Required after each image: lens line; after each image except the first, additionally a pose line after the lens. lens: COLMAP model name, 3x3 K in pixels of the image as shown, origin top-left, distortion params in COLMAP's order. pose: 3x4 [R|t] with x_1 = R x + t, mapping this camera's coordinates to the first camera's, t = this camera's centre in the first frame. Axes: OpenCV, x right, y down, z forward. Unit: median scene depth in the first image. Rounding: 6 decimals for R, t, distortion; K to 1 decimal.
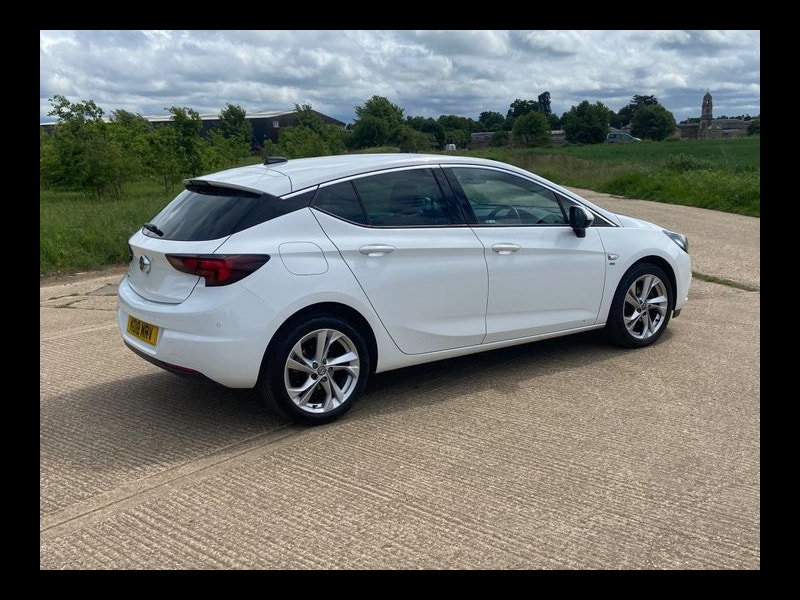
lens RADIAL K [[865.6, 0, 432.6], [0, 865.6, 302.2], [0, 0, 1]] dist [0.091838, 0.006034]
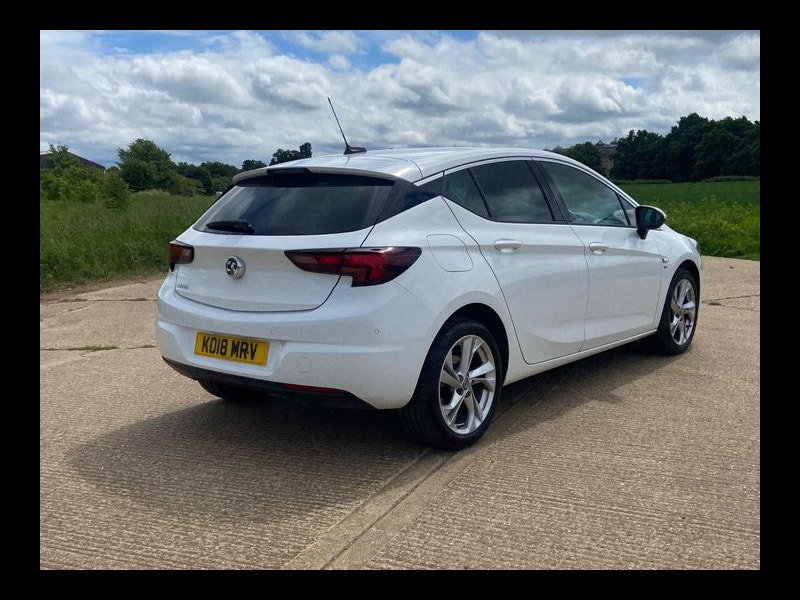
lens RADIAL K [[865.6, 0, 432.6], [0, 865.6, 302.2], [0, 0, 1]] dist [0.091838, 0.006034]
pose [[0.958832, -0.032327, 0.282129, -0.353921], [0.048662, 0.997508, -0.051083, 0.035810], [-0.279775, 0.062709, 0.958015, 0.159680]]
